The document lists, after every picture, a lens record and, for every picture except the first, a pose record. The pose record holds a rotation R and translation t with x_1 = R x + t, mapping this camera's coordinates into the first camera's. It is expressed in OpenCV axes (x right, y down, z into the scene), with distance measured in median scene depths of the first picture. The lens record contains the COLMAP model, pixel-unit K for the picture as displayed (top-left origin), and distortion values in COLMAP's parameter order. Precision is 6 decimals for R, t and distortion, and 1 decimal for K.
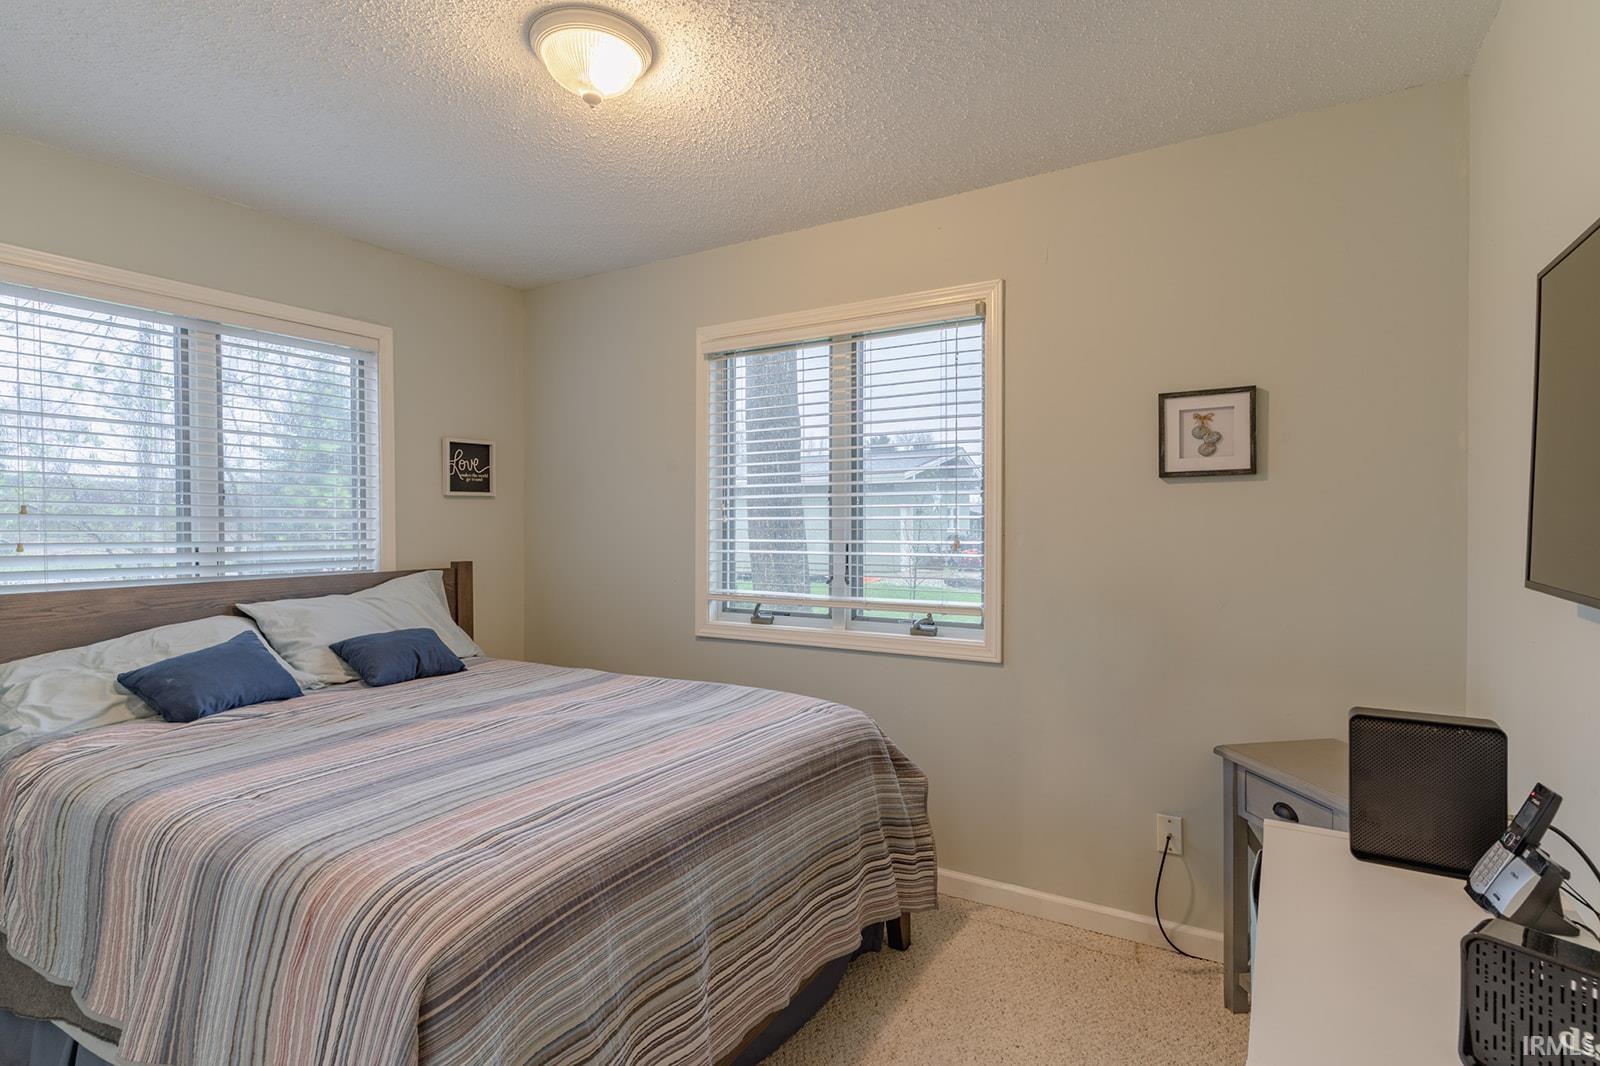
lens RADIAL K [[802.4, 0, 760.8], [0, 802.4, 544.6], [0, 0, 1]] dist [0.000956, -0.000593]
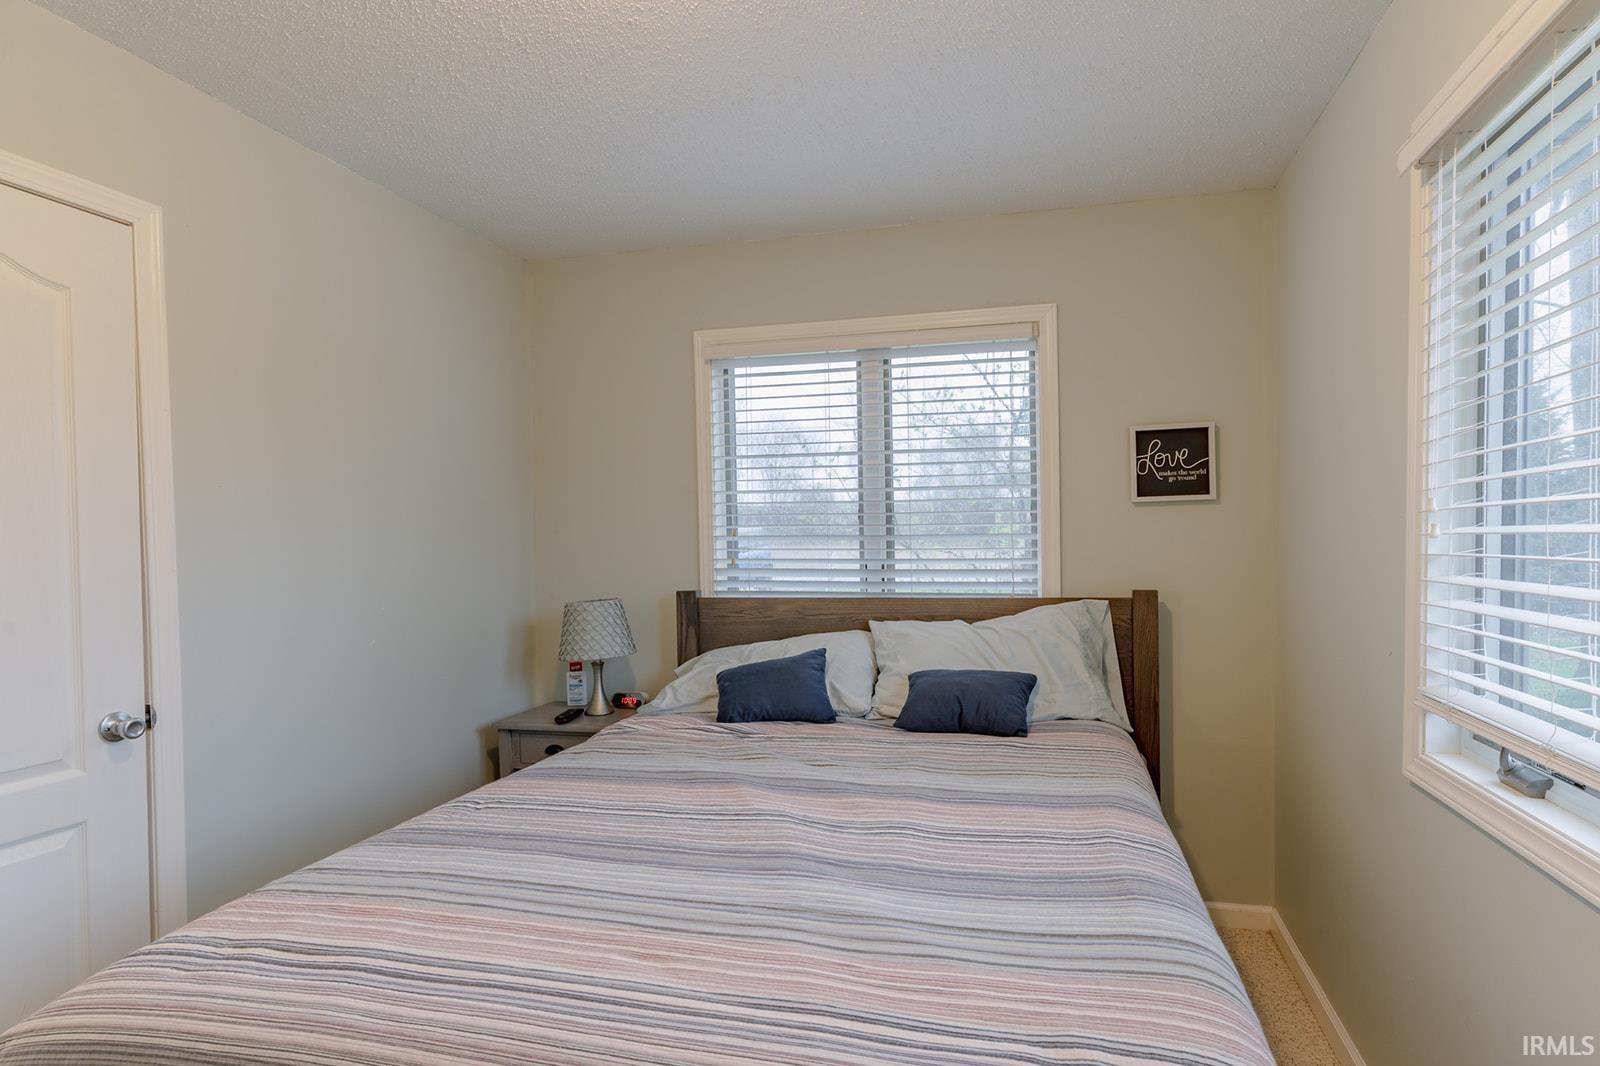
lens RADIAL K [[798.3, 0, 802.6], [0, 798.3, 563.7], [0, 0, 1]] dist [0.000465, -0.000339]
pose [[0.343585, 0.026124, -0.938758, 0.318533], [-0.012725, 0.999651, 0.023161, -0.024674], [0.939035, 0.003988, 0.343797, 0.661669]]
